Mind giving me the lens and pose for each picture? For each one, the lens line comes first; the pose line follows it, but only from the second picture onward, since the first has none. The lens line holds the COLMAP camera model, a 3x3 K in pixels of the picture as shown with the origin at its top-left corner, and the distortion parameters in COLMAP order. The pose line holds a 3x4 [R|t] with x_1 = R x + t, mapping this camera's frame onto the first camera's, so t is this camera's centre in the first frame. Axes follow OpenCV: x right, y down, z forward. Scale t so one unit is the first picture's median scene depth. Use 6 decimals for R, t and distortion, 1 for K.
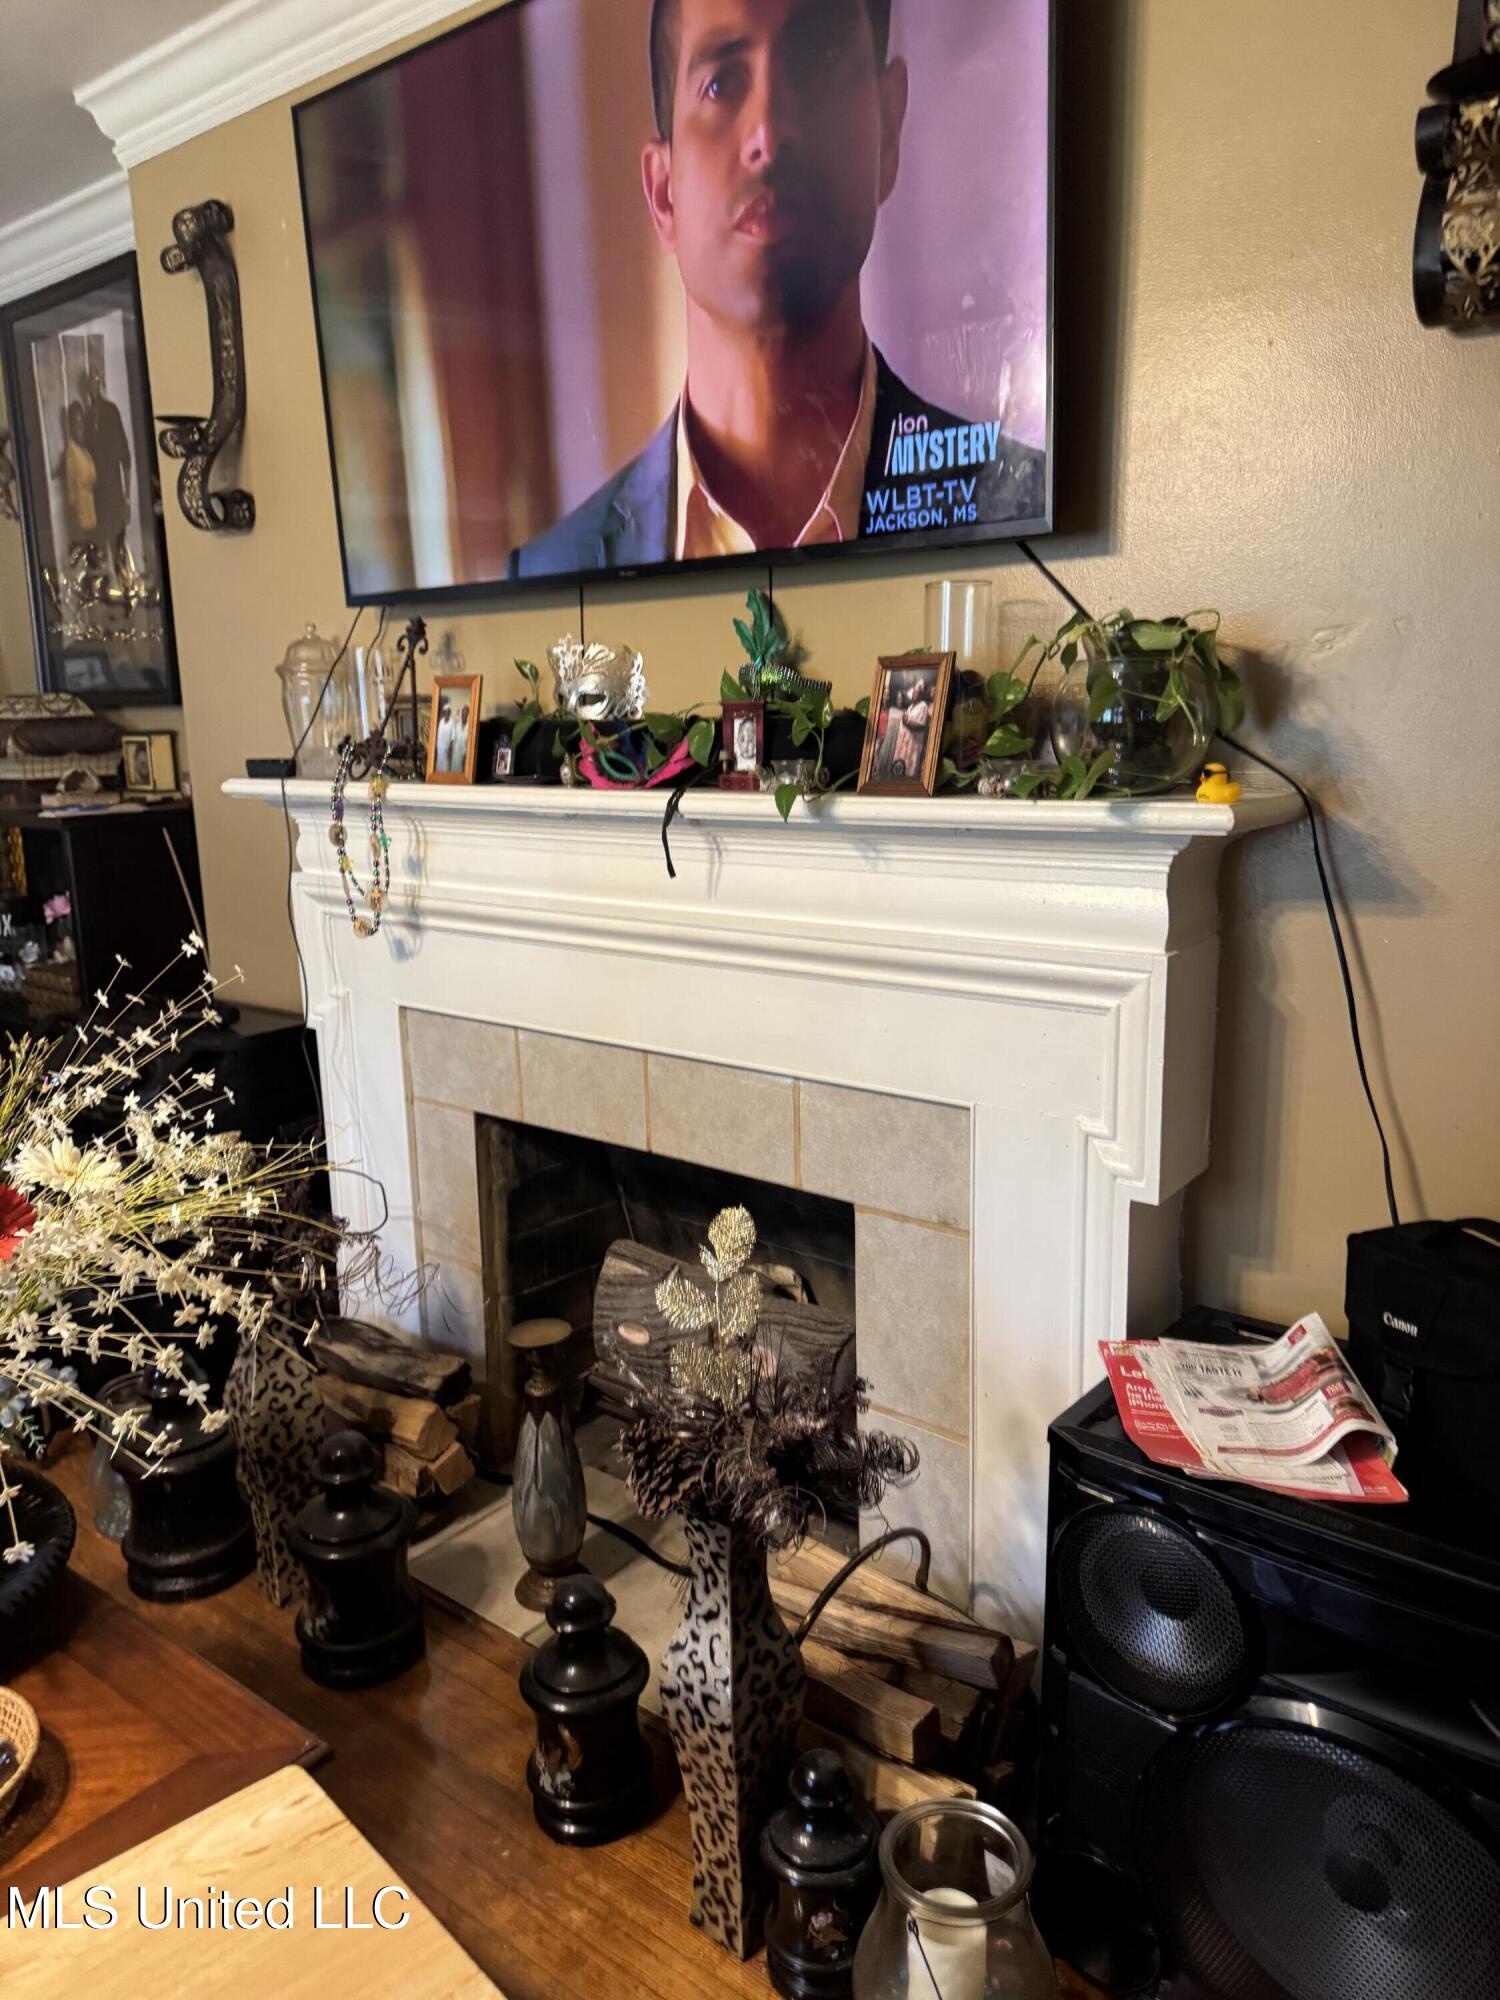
lens RADIAL K [[1413.6, 0, 750.0], [0, 1413.6, 1000.0], [0, 0, 1]] dist [-0.001003, -0.034658]
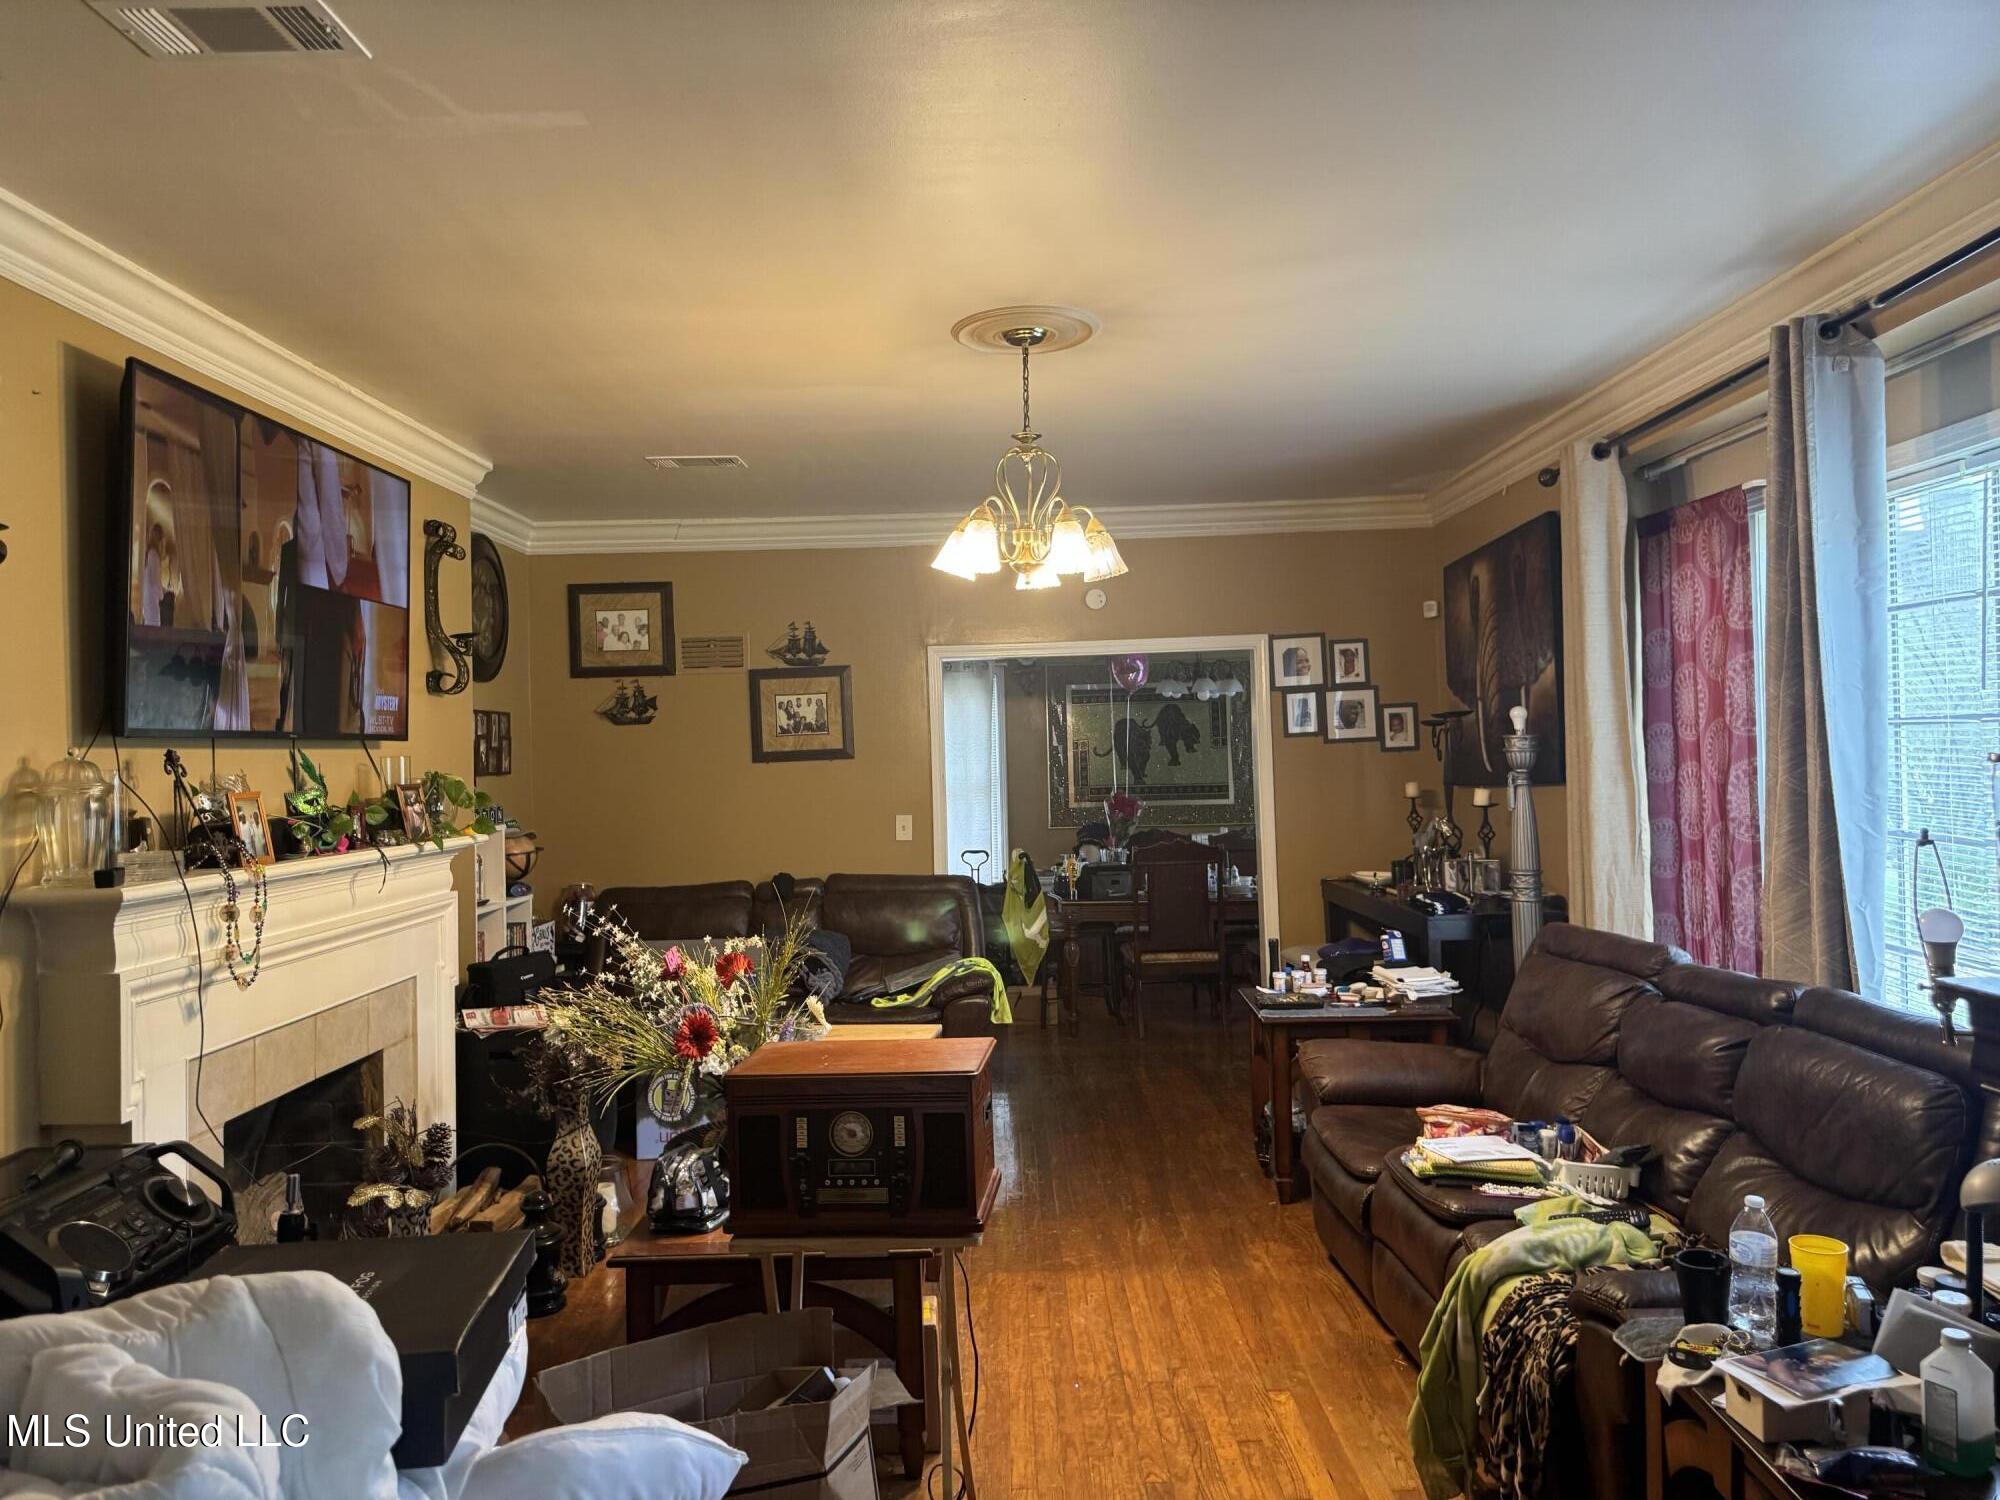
lens RADIAL K [[1413.6, 0, 949.8], [0, 1413.6, 744.0], [0, 0, 1]] dist [-0.001003, -0.034658]
pose [[-0.590215, 0.054473, 0.805406, -1.961618], [0.217890, 0.971439, 0.093971, -0.278169], [-0.777284, 0.230953, -0.585226, 1.385251]]
